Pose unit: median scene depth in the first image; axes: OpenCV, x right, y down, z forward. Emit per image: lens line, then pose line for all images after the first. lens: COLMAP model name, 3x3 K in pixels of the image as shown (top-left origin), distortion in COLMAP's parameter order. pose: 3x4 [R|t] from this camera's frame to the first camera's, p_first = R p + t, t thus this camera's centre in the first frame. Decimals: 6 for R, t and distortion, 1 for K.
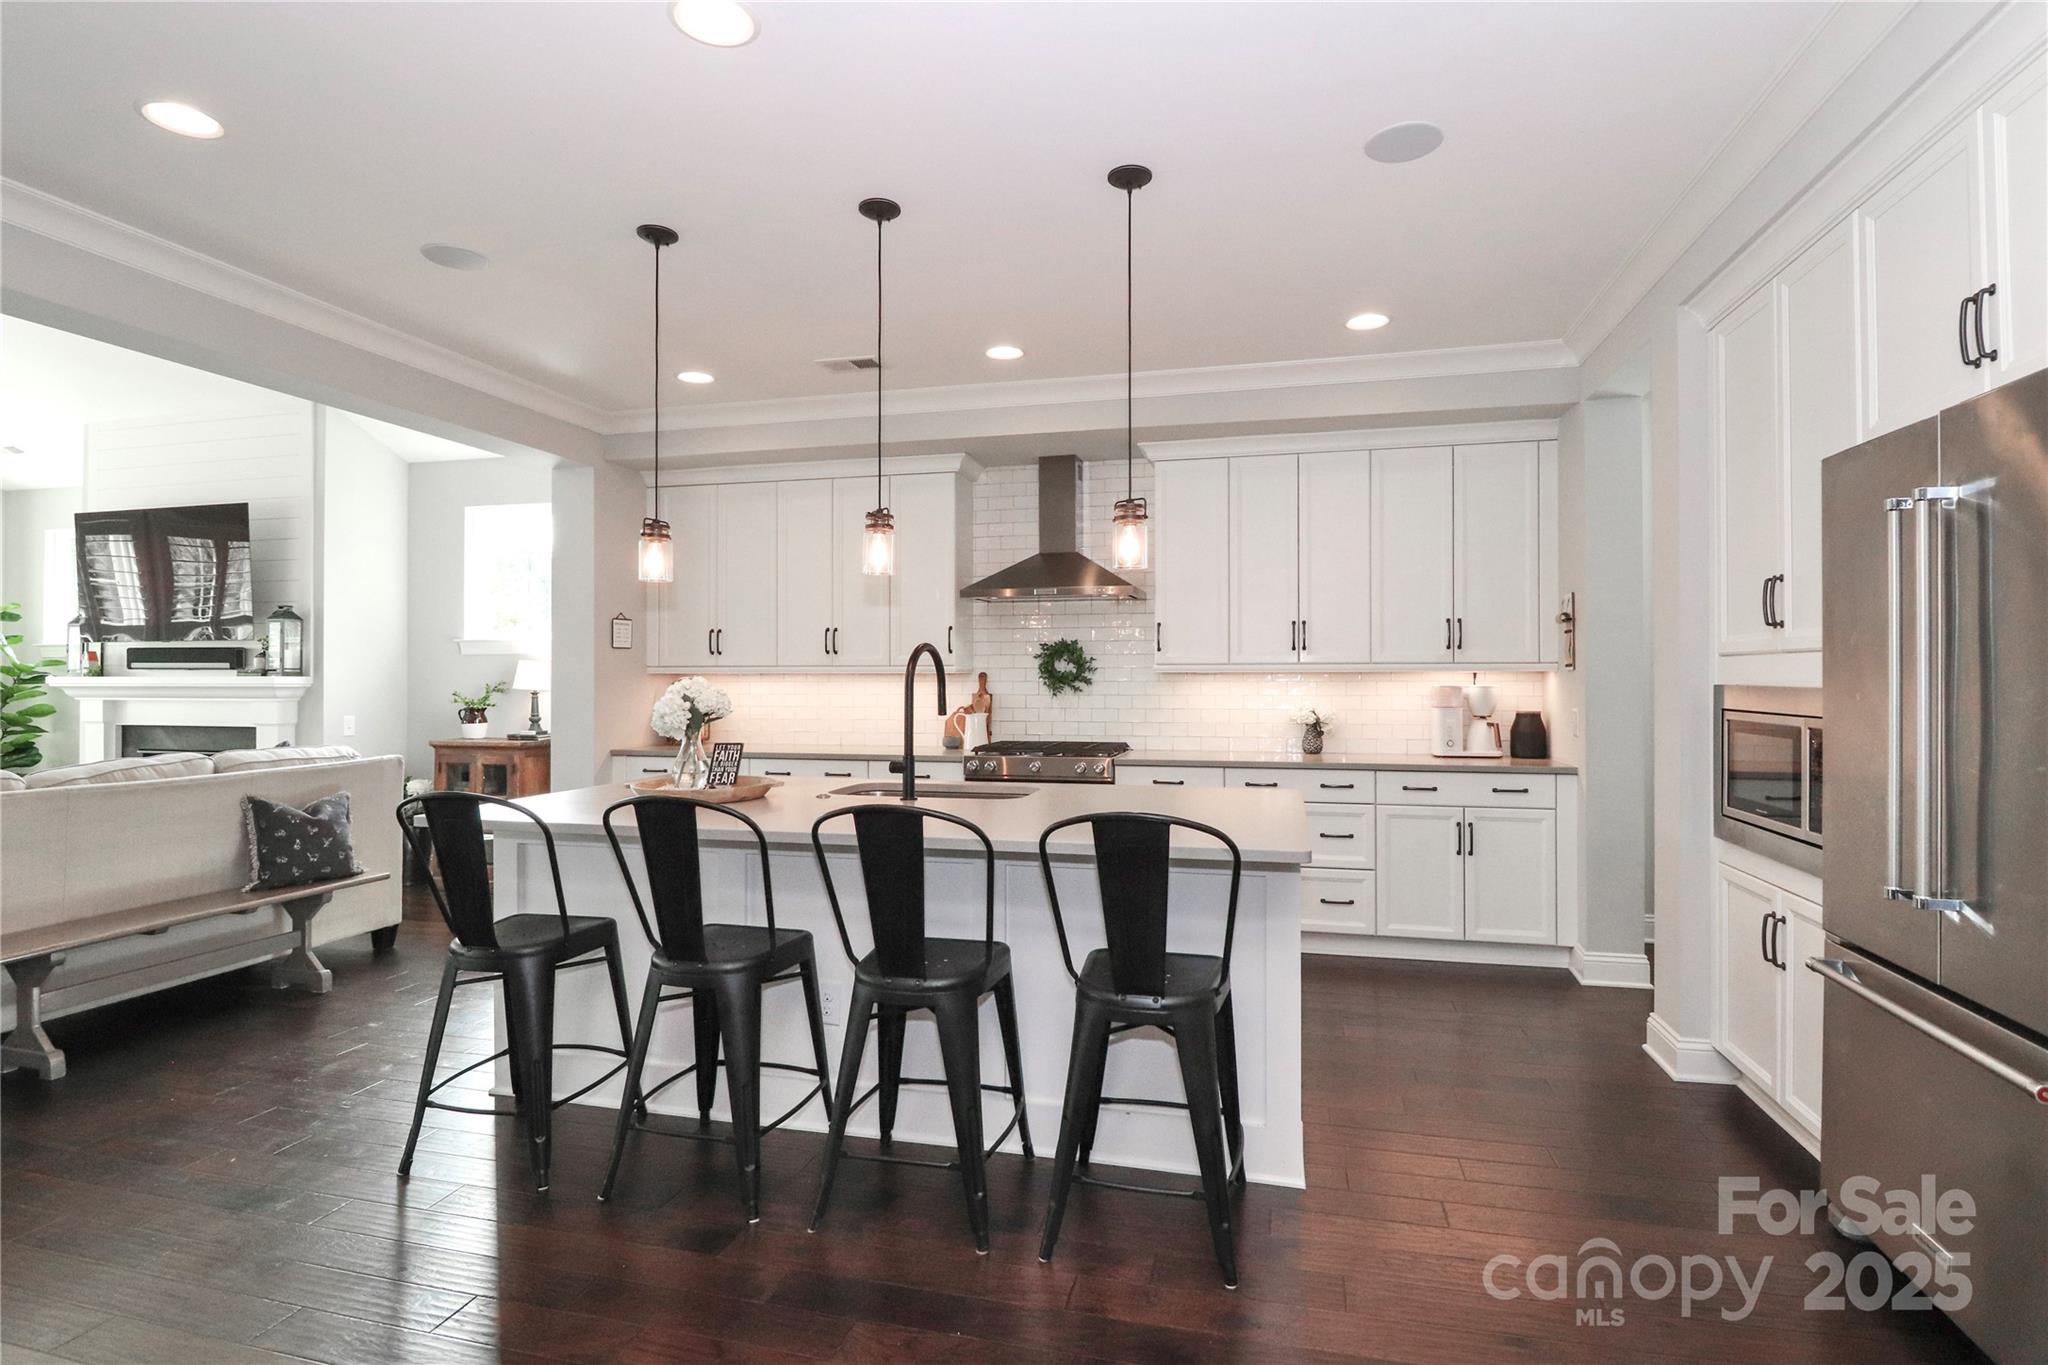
lens RADIAL K [[1014.9, 0, 1043.5], [0, 1014.9, 677.0], [0, 0, 1]] dist [-0.000240, -0.000373]
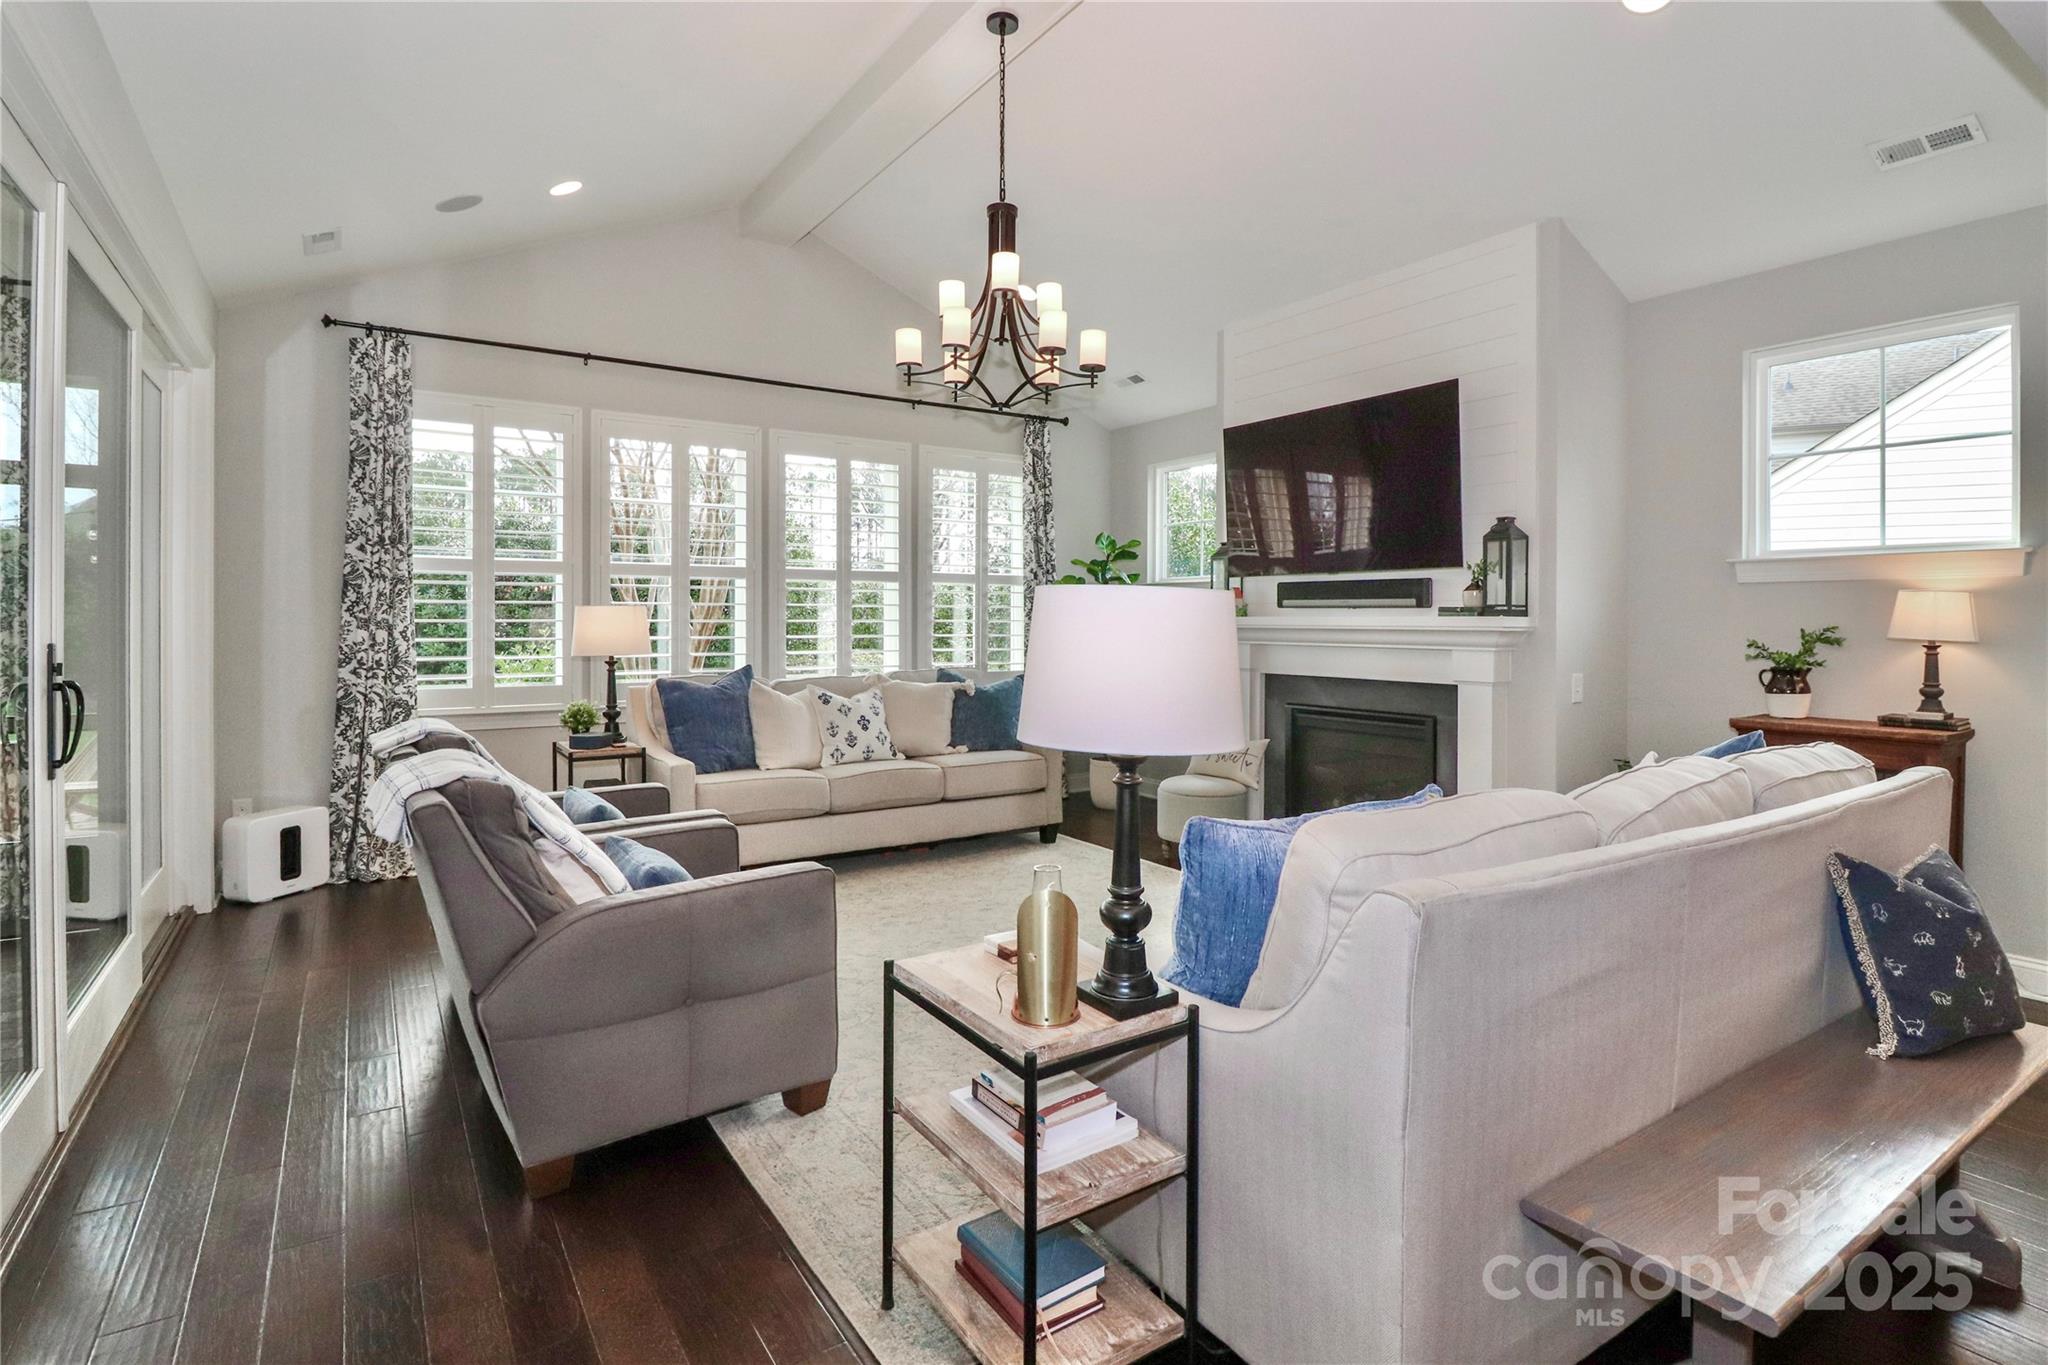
lens RADIAL K [[1014.9, 0, 1022.0], [0, 1014.9, 625.4], [0, 0, 1]] dist [-0.000240, -0.000373]
pose [[0.738650, 0.006486, -0.674058, -0.603632], [-0.002362, 0.999972, 0.007033, 0.001681], [0.674085, -0.003603, 0.738645, 0.286347]]
